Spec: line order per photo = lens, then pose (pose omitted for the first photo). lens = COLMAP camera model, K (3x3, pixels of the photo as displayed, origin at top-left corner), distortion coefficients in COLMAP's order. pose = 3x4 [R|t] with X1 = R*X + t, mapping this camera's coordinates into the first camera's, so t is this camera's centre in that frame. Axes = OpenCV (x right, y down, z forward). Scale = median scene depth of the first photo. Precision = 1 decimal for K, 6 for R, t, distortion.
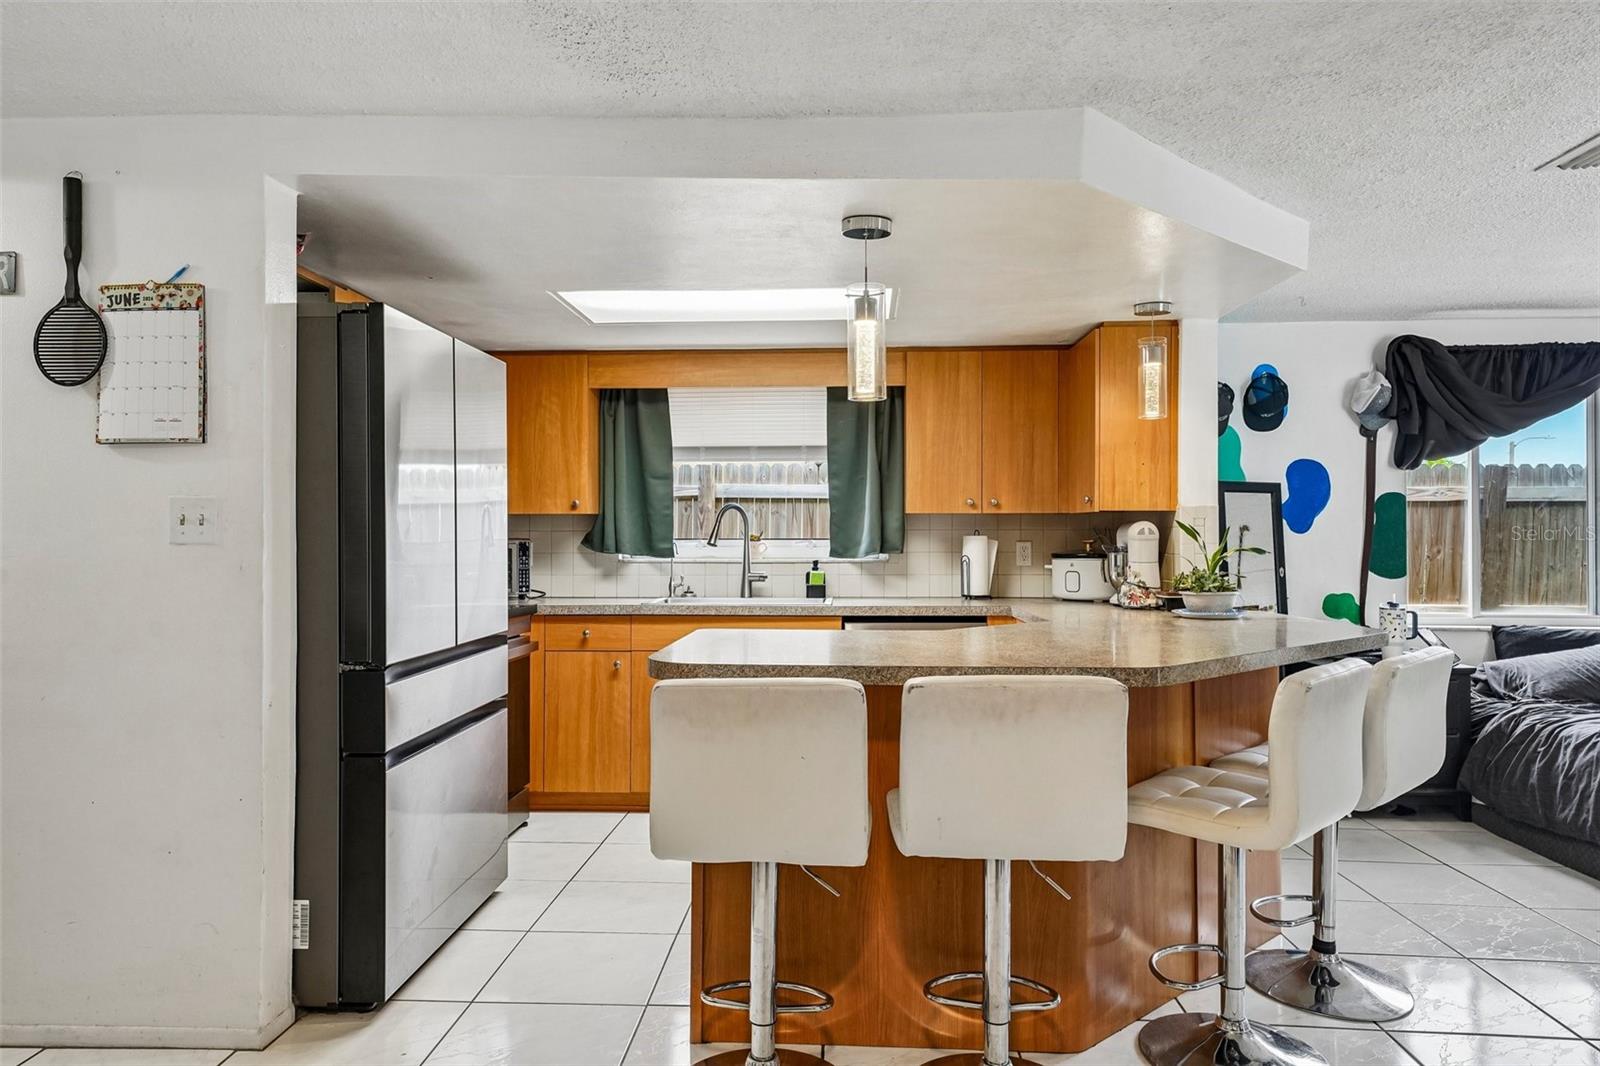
lens RADIAL K [[1022.8, 0, 782.7], [0, 1022.8, 533.7], [0, 0, 1]] dist [0.019460, 0.000907]
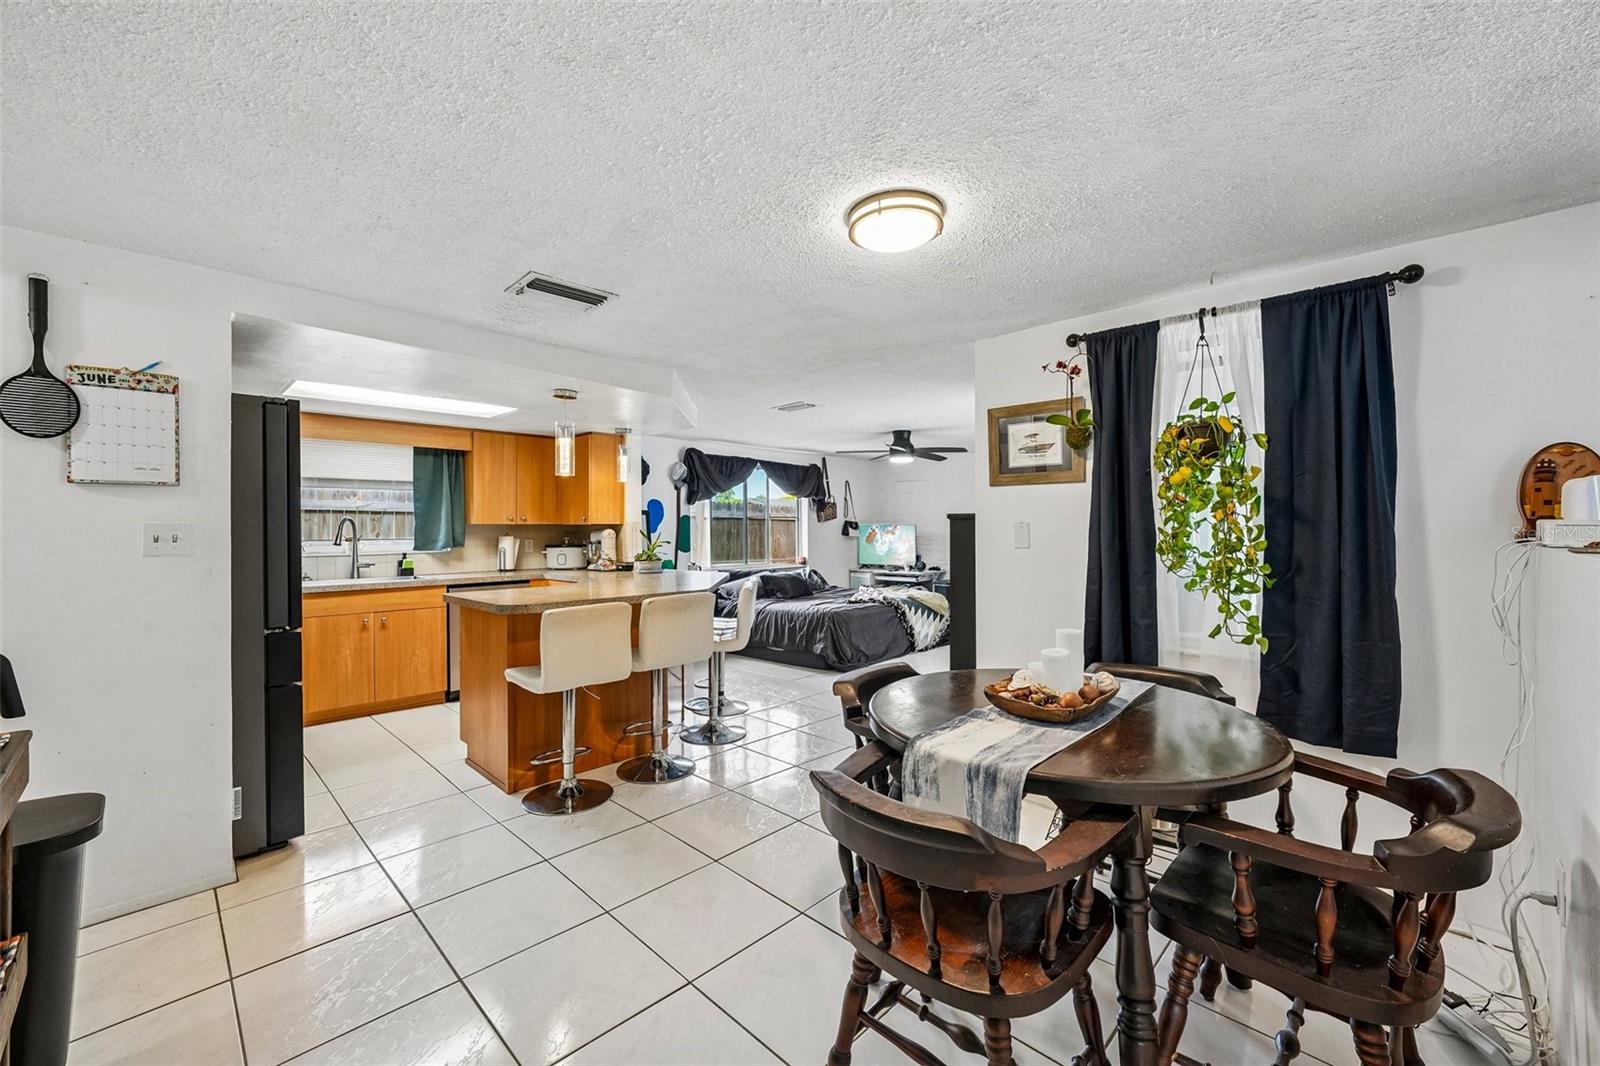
lens RADIAL K [[646.7, 0, 797.0], [0, 646.7, 522.5], [0, 0, 1]] dist [-0.009804, 0.001191]
pose [[0.651918, 0.002983, 0.758284, -0.351216], [0.002116, 0.999981, -0.005753, -0.015009], [-0.758287, 0.005355, 0.651899, -0.132618]]
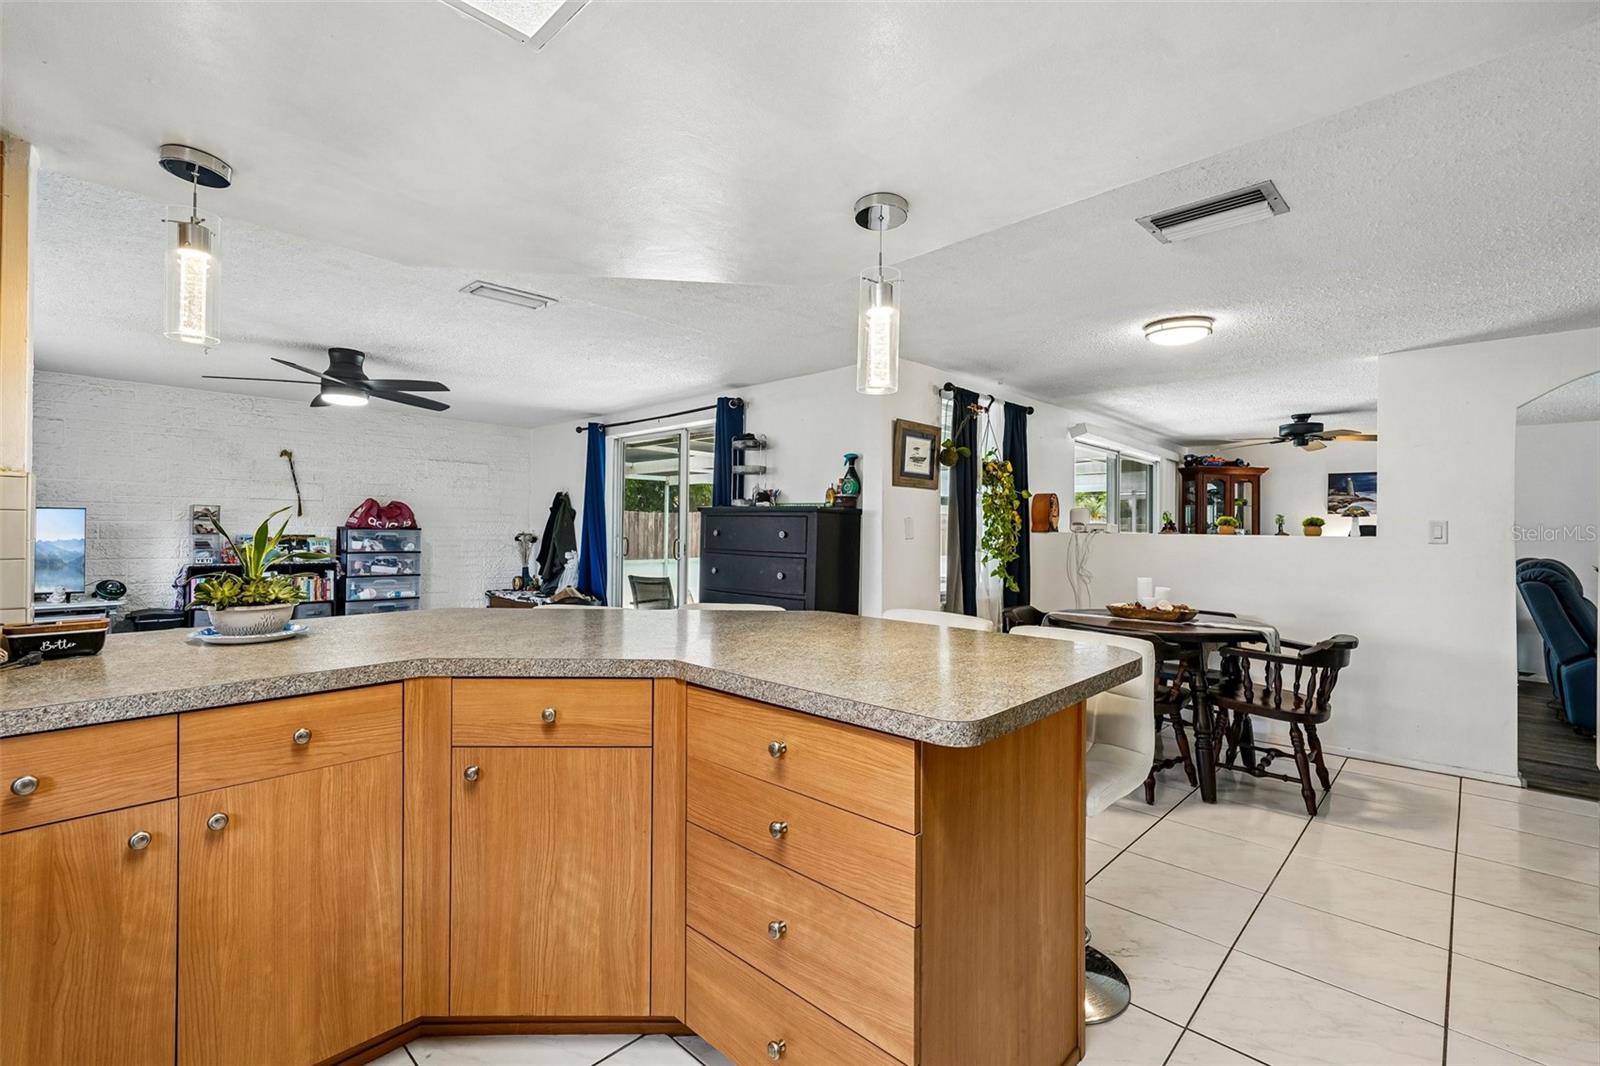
lens RADIAL K [[702.5, 0, 788.7], [0, 702.5, 533.6], [0, 0, 1]] dist [-0.008959, 0.000883]
pose [[-0.760668, -0.013676, 0.648997, -0.157368], [-0.013617, 0.999894, 0.005110, -0.001461], [-0.648998, -0.004950, -0.760774, 0.878719]]
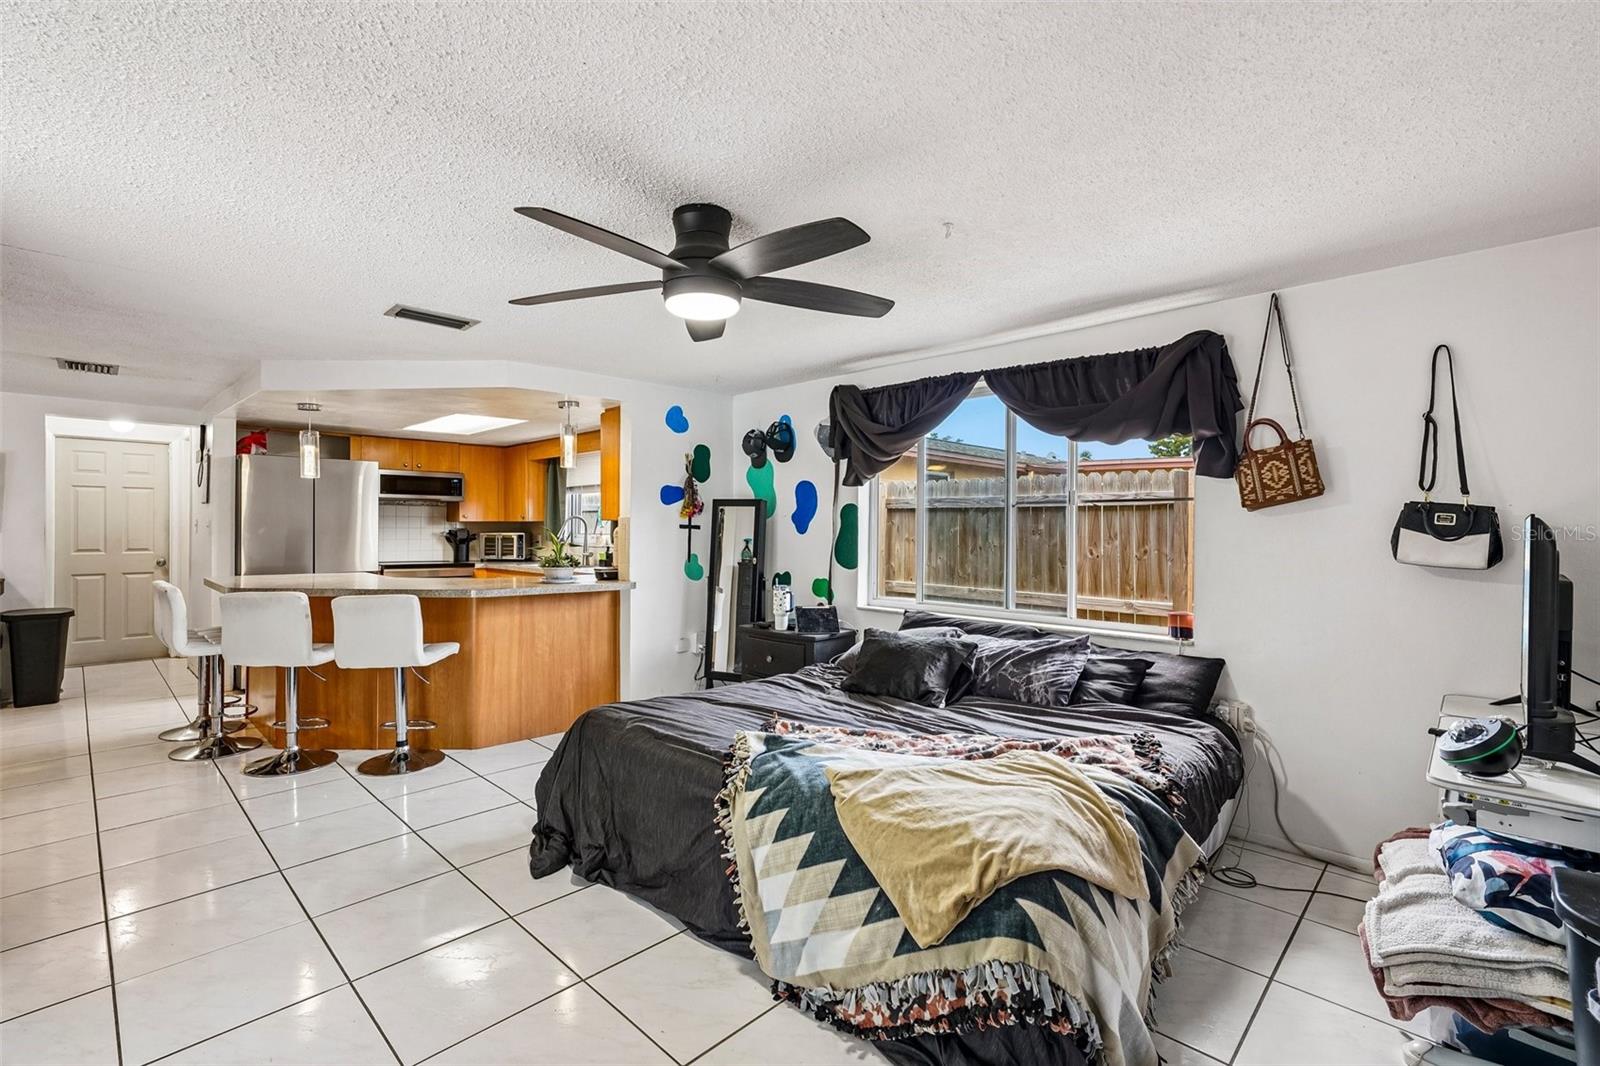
lens RADIAL K [[702.5, 0, 790.8], [0, 702.5, 534.3], [0, 0, 1]] dist [-0.008959, 0.000883]
pose [[0.756887, 0.009796, -0.653473, 1.159067], [-0.003865, 0.999937, 0.010513, -0.010356], [0.653535, -0.005431, 0.756877, 0.277904]]
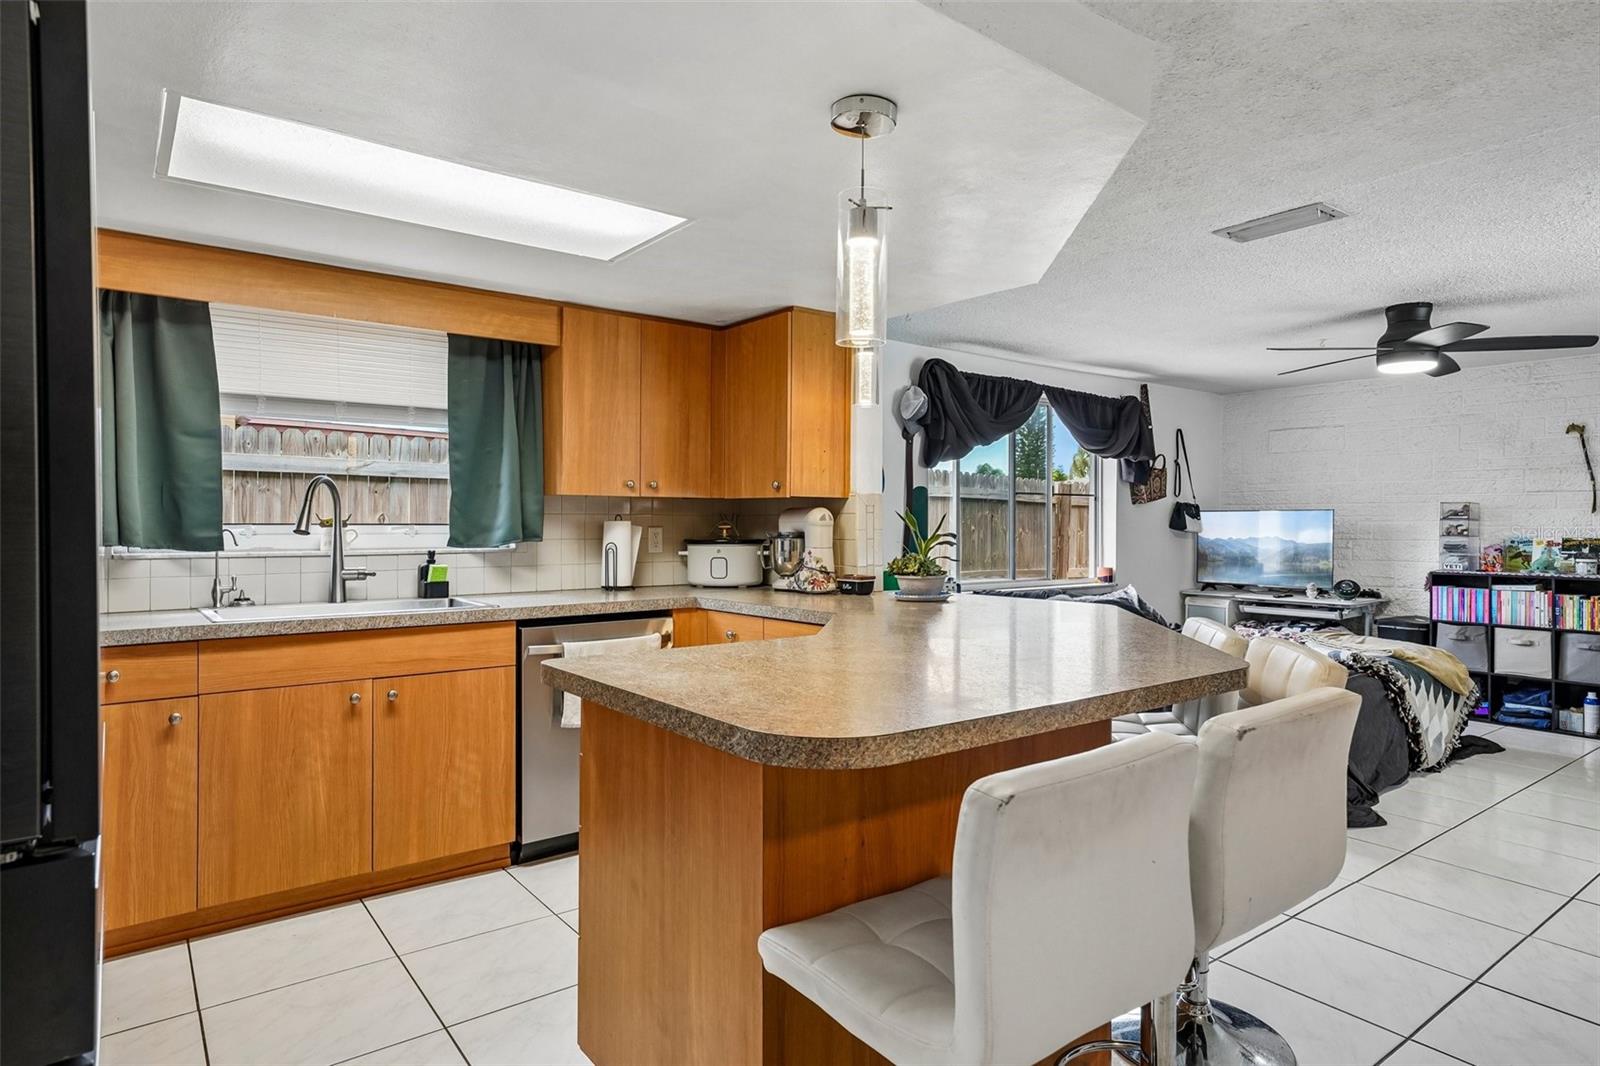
lens RADIAL K [[898.7, 0, 796.8], [0, 898.7, 527.1], [0, 0, 1]] dist [0.004061, 0.006982]
pose [[0.760197, -0.001270, 0.649692, -0.219202], [-0.004795, 0.999960, 0.007565, 0.000598], [-0.649675, -0.008866, 0.760160, 0.294945]]
